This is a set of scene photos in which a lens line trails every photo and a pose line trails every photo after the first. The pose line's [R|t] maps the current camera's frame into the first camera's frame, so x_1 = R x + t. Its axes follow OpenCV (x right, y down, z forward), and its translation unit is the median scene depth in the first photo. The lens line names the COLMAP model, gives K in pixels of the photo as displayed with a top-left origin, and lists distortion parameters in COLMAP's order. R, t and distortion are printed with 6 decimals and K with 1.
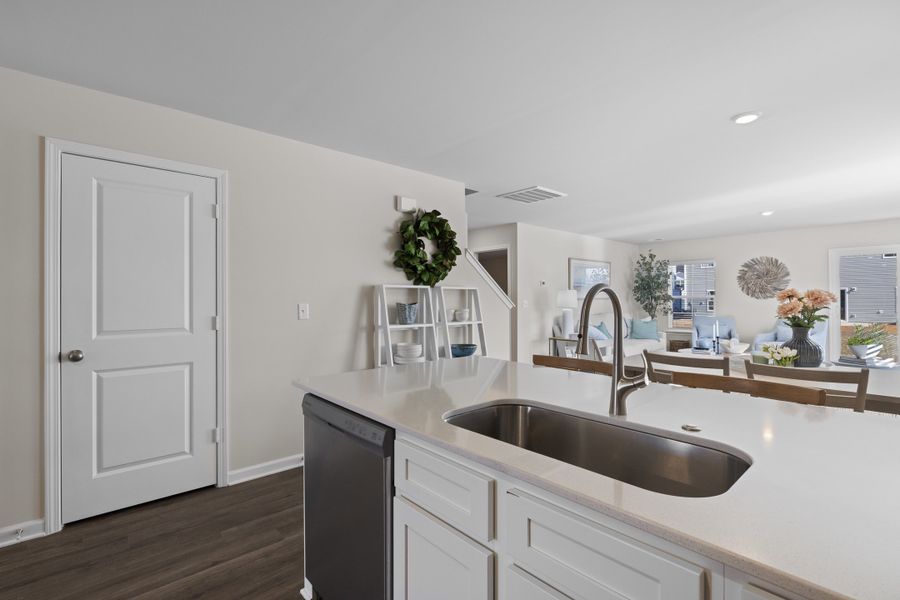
lens RADIAL K [[420.1, 0, 454.0], [0, 420.1, 302.6], [0, 0, 1]] dist [-0.003554, -0.000009]
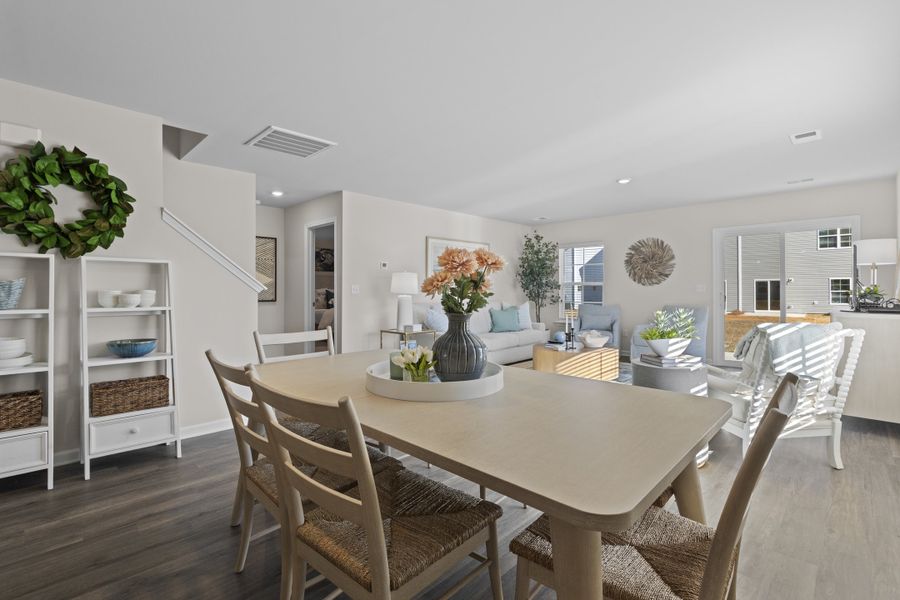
lens RADIAL K [[420.1, 0, 452.3], [0, 420.1, 292.6], [0, 0, 1]] dist [-0.003554, -0.000009]
pose [[0.998024, 0.002674, 0.062773, 0.296528], [-0.002455, 0.999991, -0.003561, 0.011825], [-0.062782, 0.003400, 0.998021, 0.153153]]
